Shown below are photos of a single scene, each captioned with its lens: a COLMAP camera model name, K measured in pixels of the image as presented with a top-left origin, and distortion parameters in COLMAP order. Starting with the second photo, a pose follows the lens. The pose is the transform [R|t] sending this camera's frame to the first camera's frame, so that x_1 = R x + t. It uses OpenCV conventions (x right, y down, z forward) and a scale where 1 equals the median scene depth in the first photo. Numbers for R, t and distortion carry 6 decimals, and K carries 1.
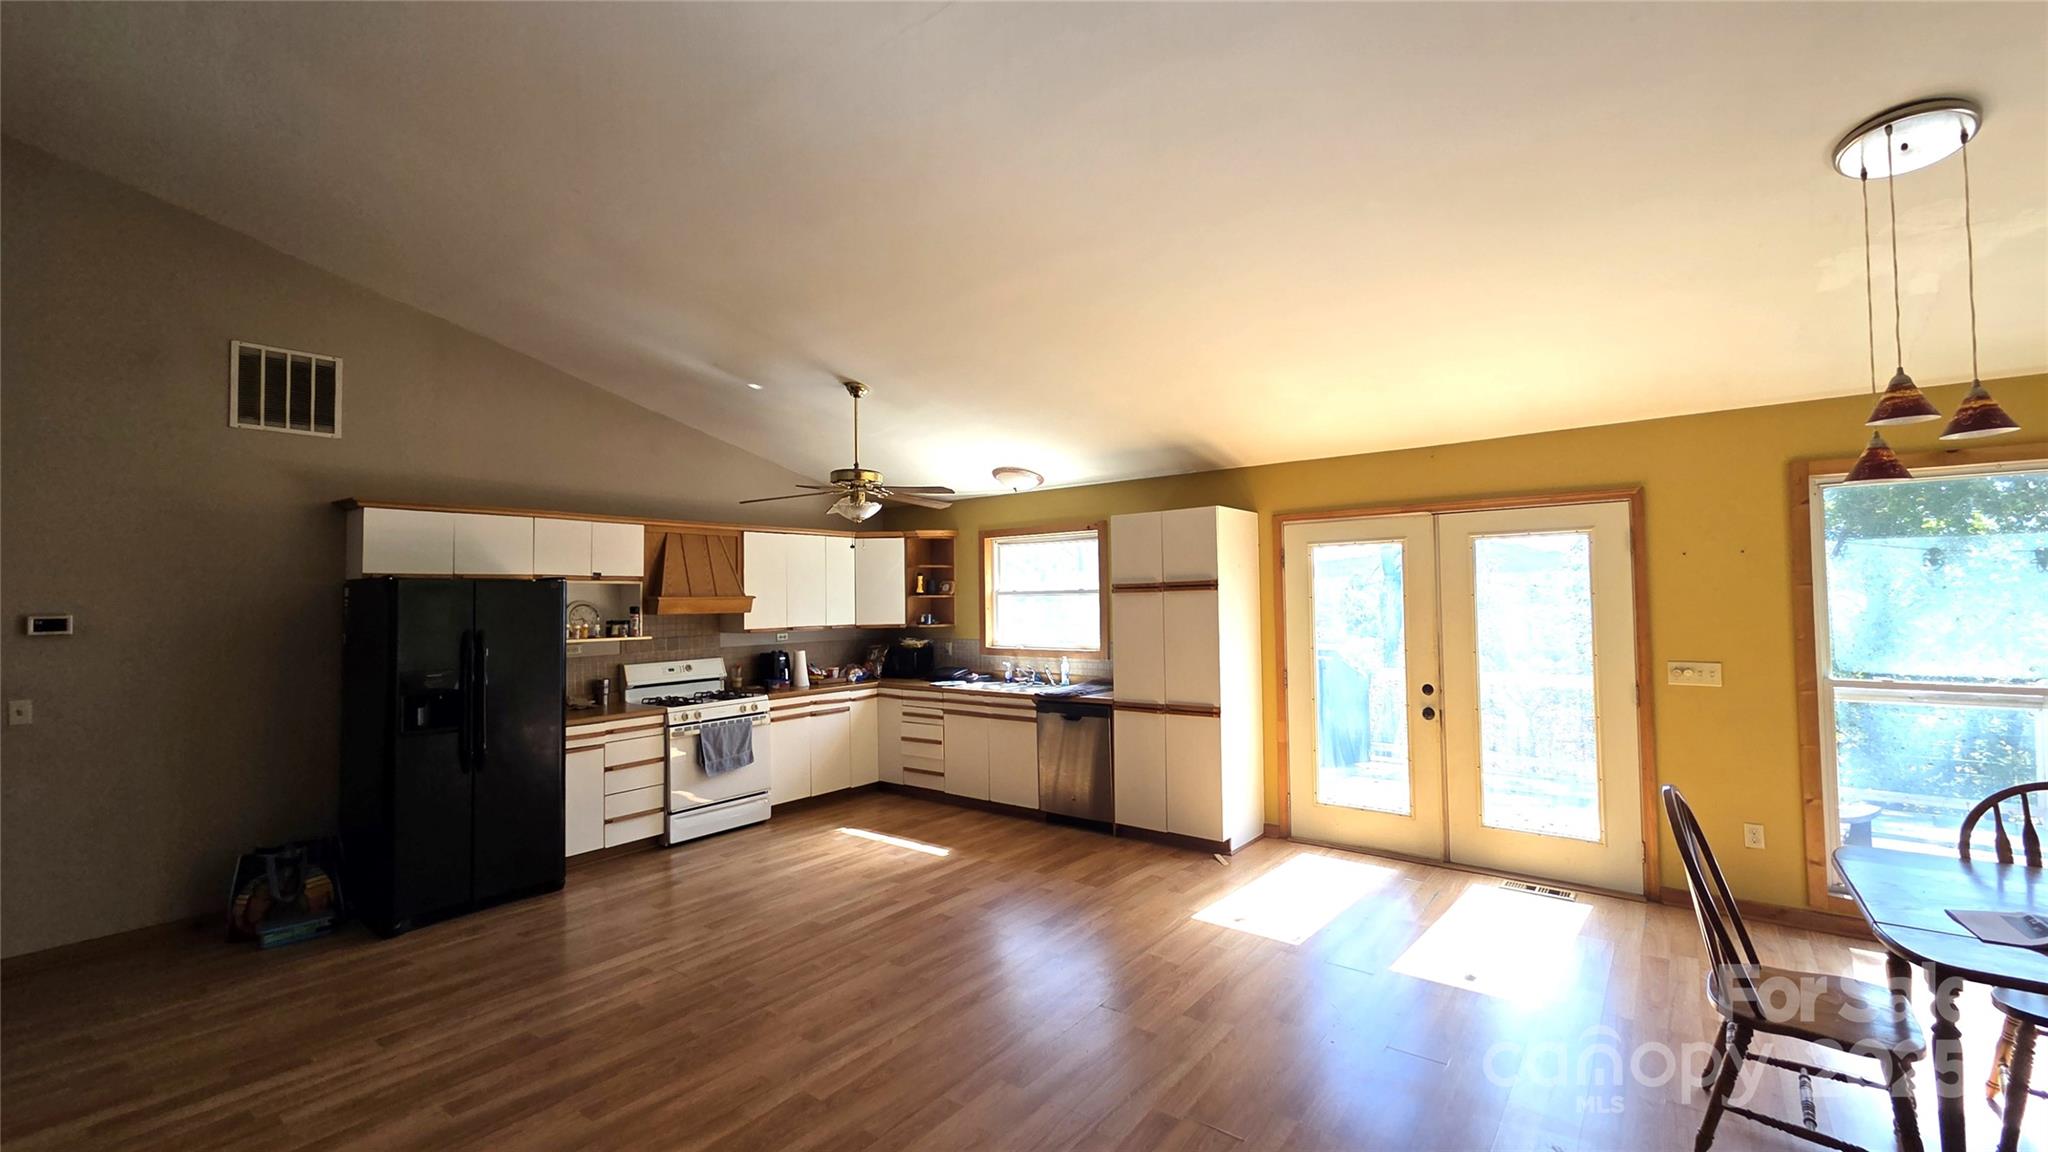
lens RADIAL K [[822.8, 0, 1036.5], [0, 822.8, 571.9], [0, 0, 1]] dist [-0.000424, -0.000073]
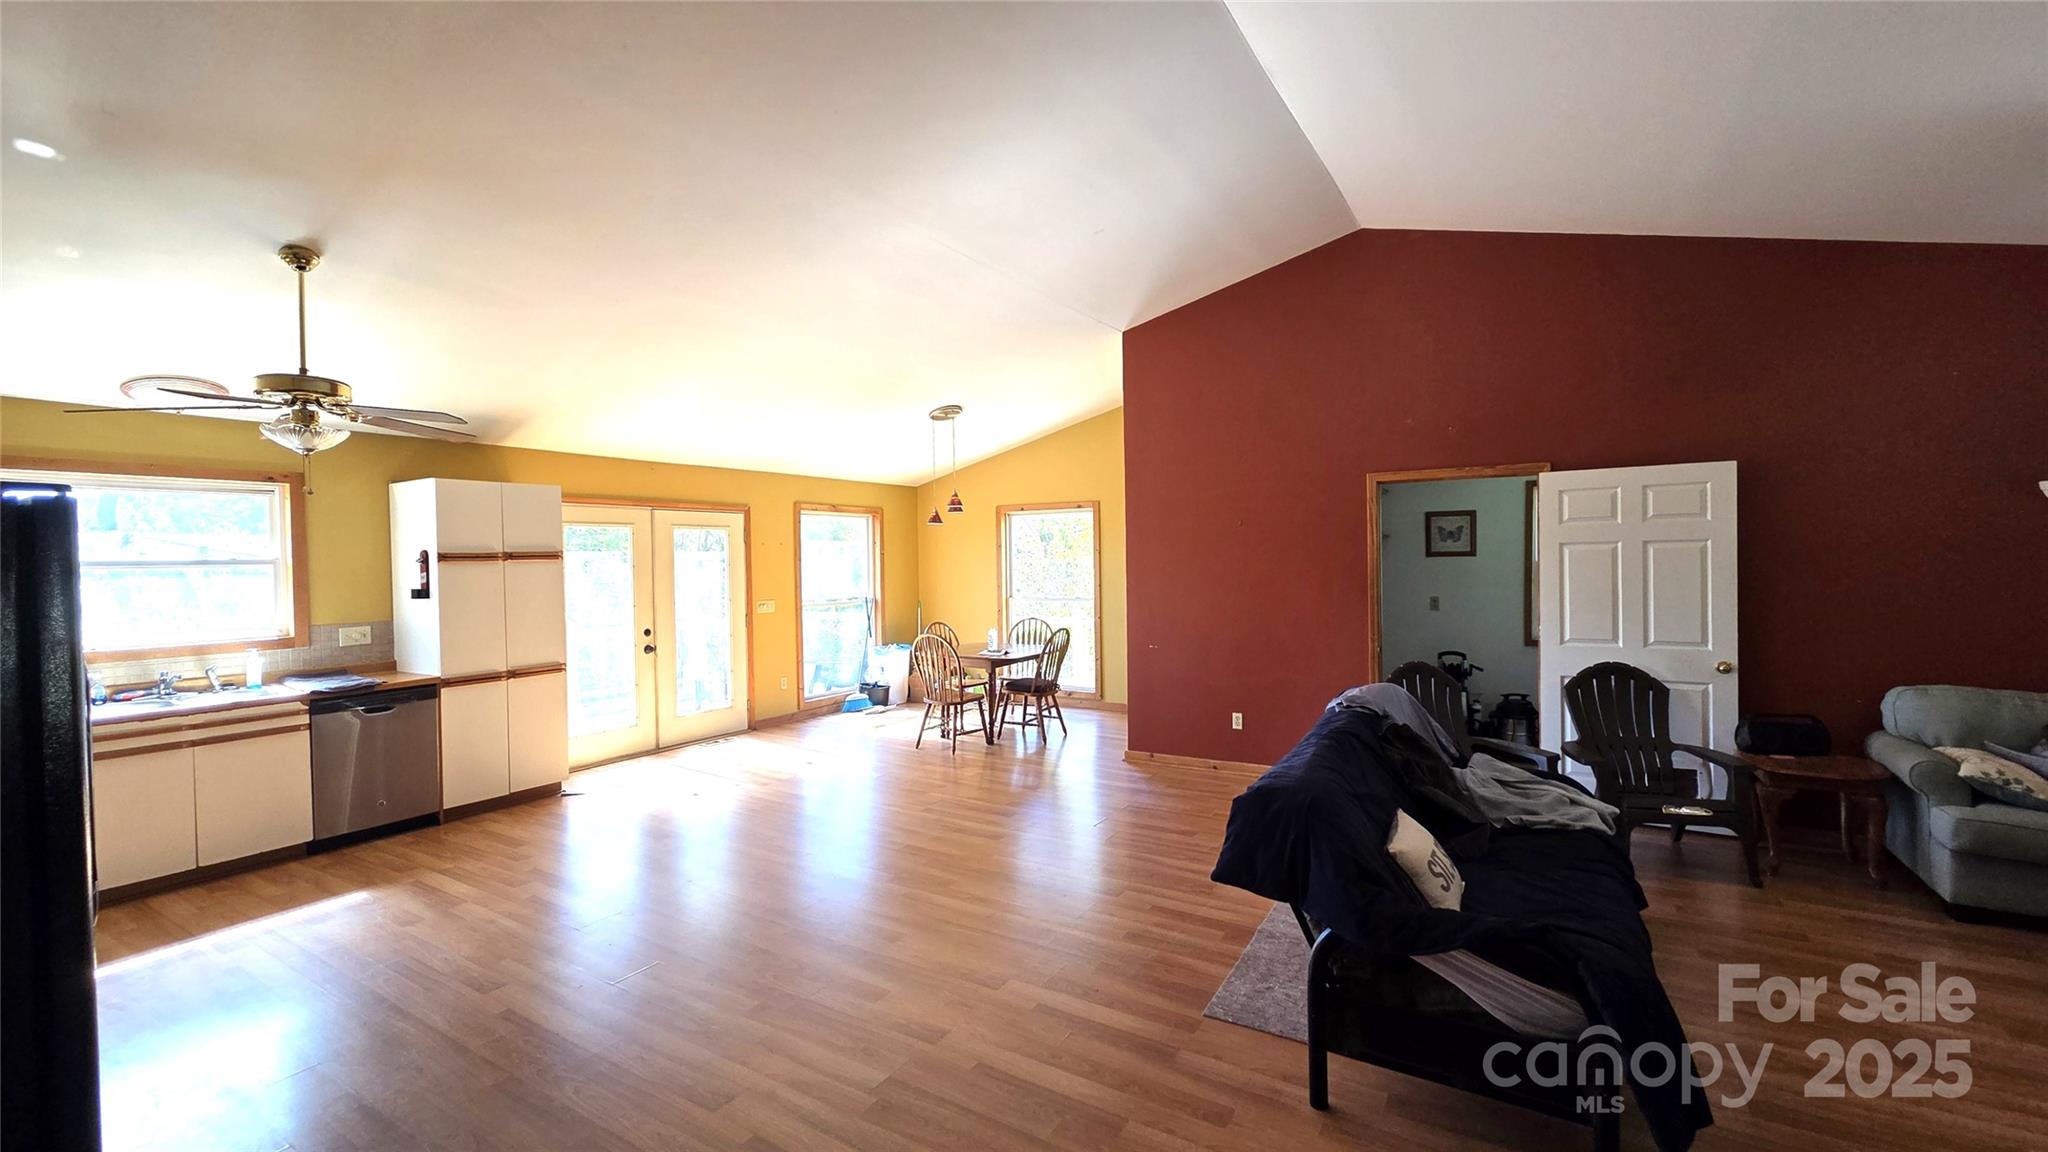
lens RADIAL K [[822.8, 0, 1019.8], [0, 822.8, 569.8], [0, 0, 1]] dist [-0.000424, -0.000073]
pose [[-0.085027, 0.003077, 0.996374, -0.889522], [-0.014565, 0.999885, -0.004331, 0.028583], [-0.996272, -0.014880, -0.084973, 0.433051]]
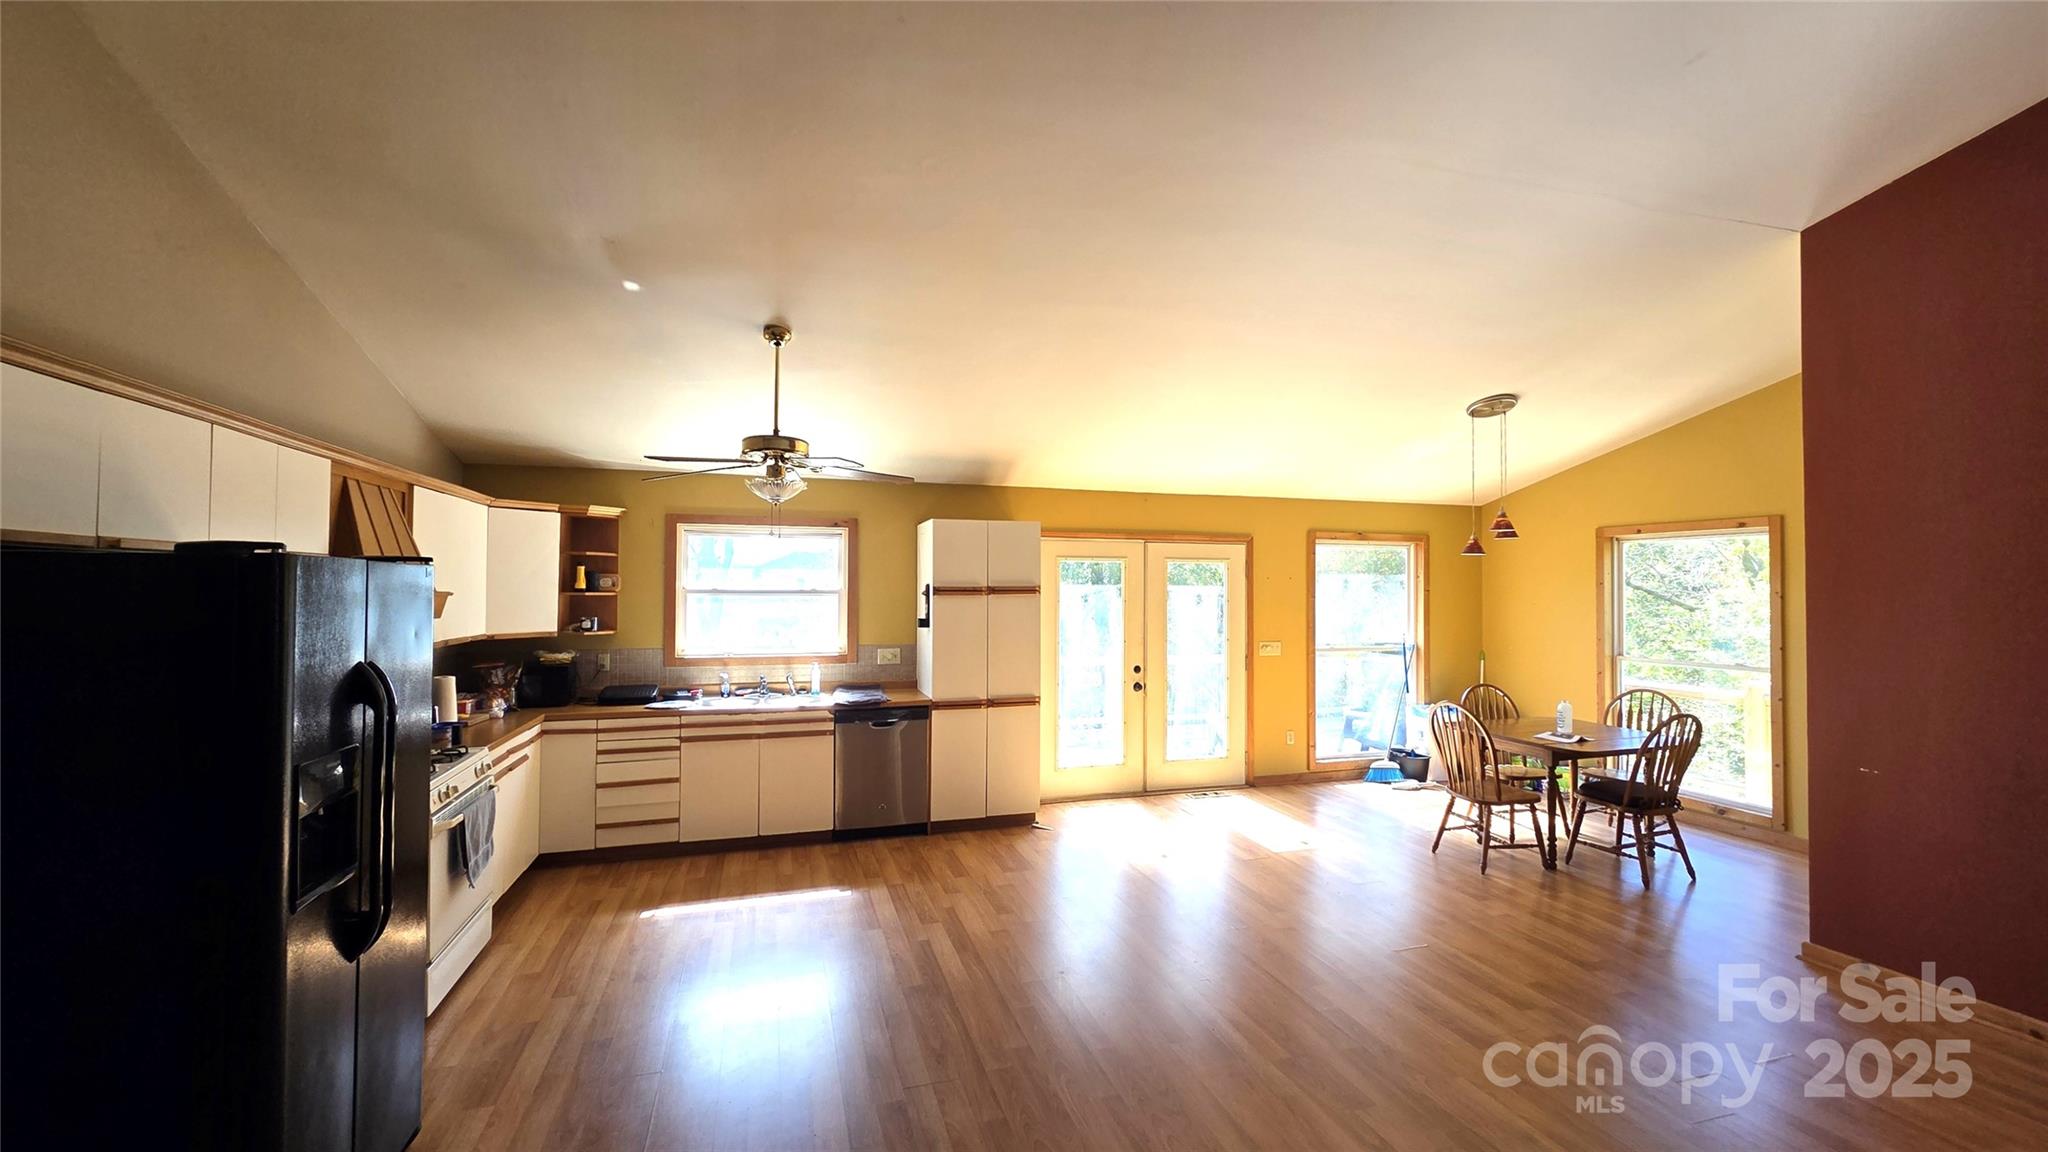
lens RADIAL K [[822.8, 0, 1038.3], [0, 822.8, 570.3], [0, 0, 1]] dist [-0.000424, -0.000073]
pose [[0.573395, 0.036872, 0.818449, -0.671974], [-0.039210, 0.999077, -0.017540, 0.007742], [-0.818340, -0.022034, 0.574312, 0.313984]]
